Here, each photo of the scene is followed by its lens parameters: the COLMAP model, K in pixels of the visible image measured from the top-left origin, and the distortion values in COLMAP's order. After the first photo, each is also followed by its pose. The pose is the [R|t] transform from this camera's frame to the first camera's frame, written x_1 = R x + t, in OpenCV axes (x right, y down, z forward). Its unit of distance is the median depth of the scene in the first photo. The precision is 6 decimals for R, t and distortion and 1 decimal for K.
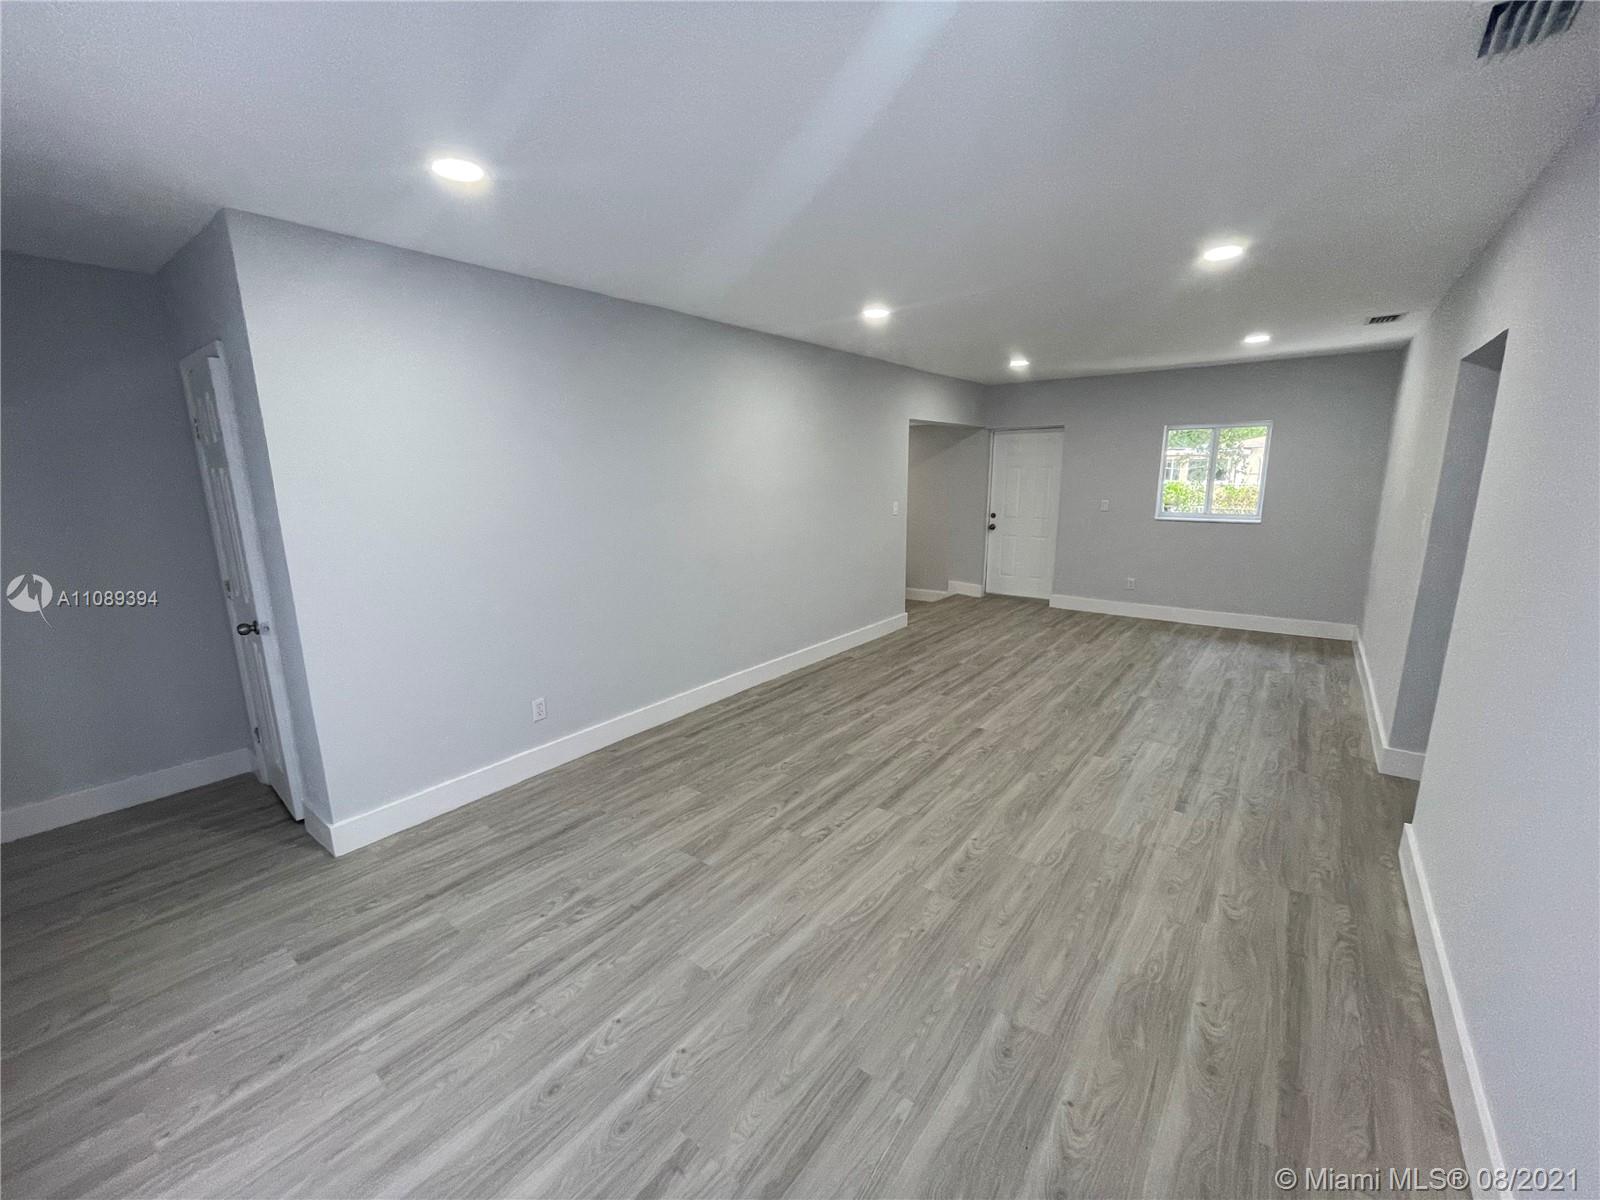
lens RADIAL K [[648.8, 0, 801.7], [0, 648.8, 604.4], [0, 0, 1]] dist [-0.009301, 0.002228]
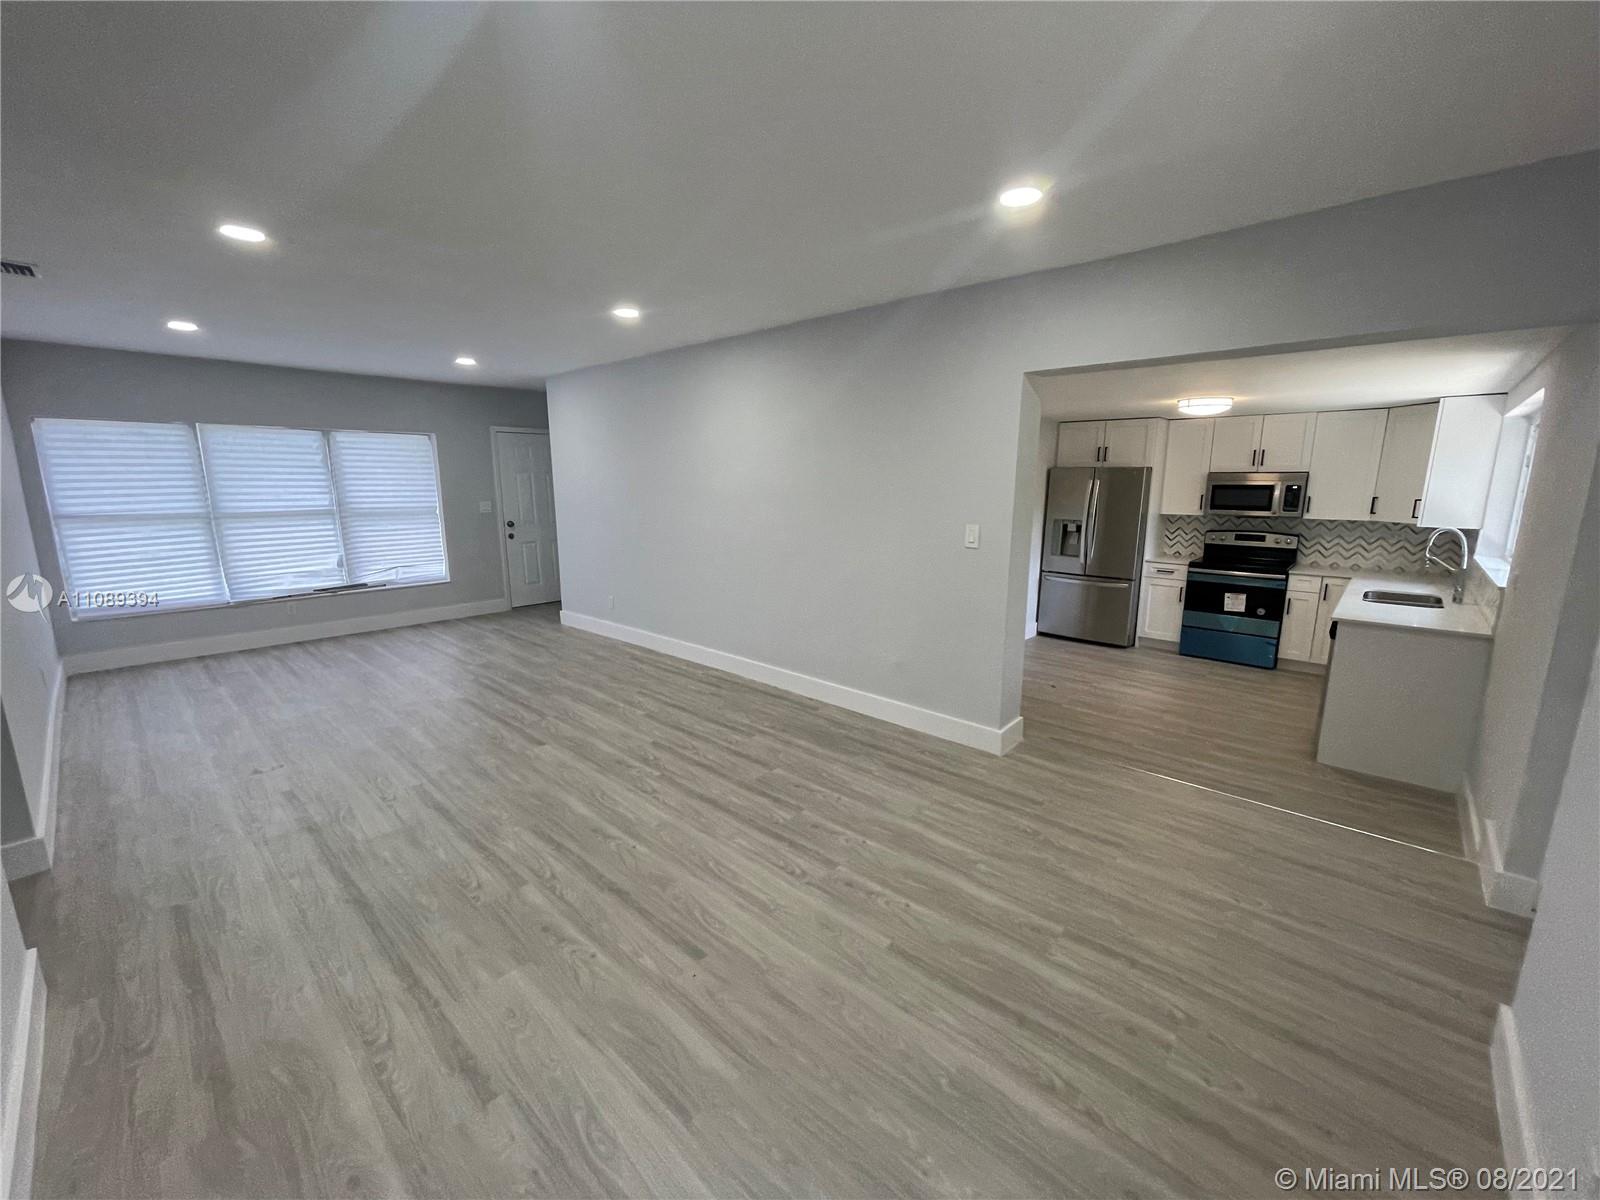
lens RADIAL K [[648.8, 0, 797.6], [0, 648.8, 599.5], [0, 0, 1]] dist [-0.009301, 0.002228]
pose [[-0.084282, 0.195787, -0.977018, 0.951687], [-0.204229, 0.956297, 0.209252, -0.238395], [0.975288, 0.217172, -0.040613, 1.148452]]
